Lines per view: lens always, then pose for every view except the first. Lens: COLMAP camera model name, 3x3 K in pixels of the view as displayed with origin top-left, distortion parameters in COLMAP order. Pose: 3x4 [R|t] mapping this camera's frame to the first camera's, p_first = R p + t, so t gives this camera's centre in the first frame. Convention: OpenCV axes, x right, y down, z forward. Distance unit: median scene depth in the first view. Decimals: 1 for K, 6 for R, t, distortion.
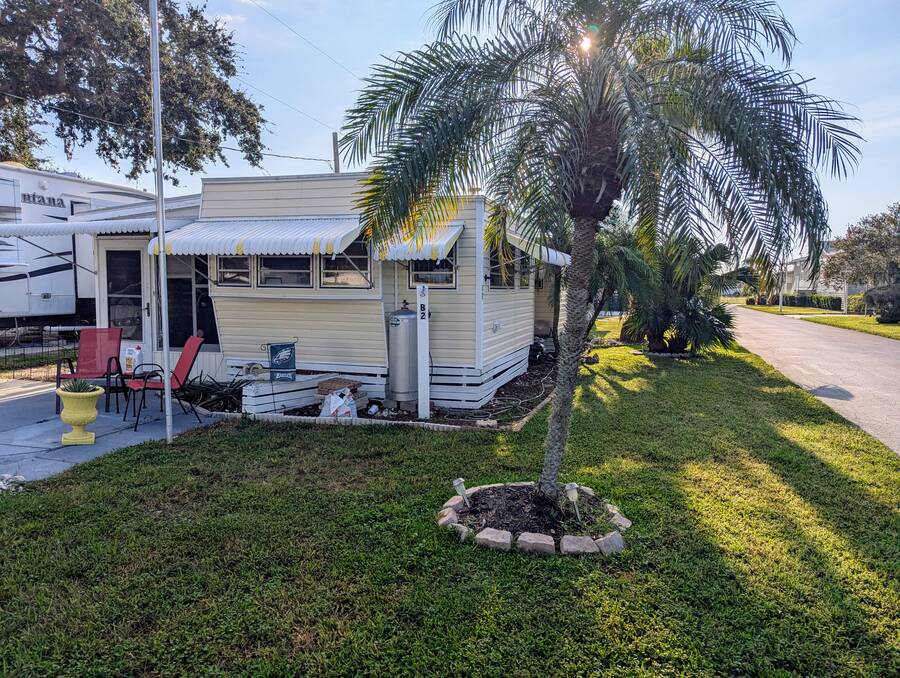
lens RADIAL K [[642.9, 0, 450.0], [0, 642.9, 339.0], [0, 0, 1]] dist [0.098772, -0.065638]
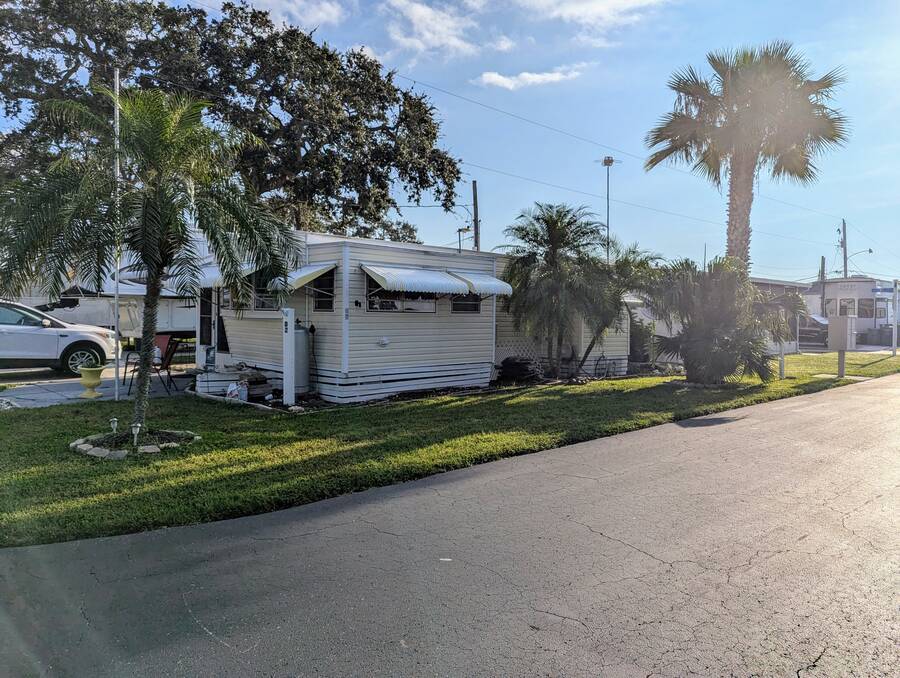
lens RADIAL K [[642.9, 0, 450.0], [0, 642.9, 339.0], [0, 0, 1]] dist [0.098772, -0.065638]
pose [[0.887252, 0.026951, -0.460497, 0.761895], [-0.048024, 0.998264, -0.034105, 0.011110], [0.458778, 0.052375, 0.887006, -0.062017]]
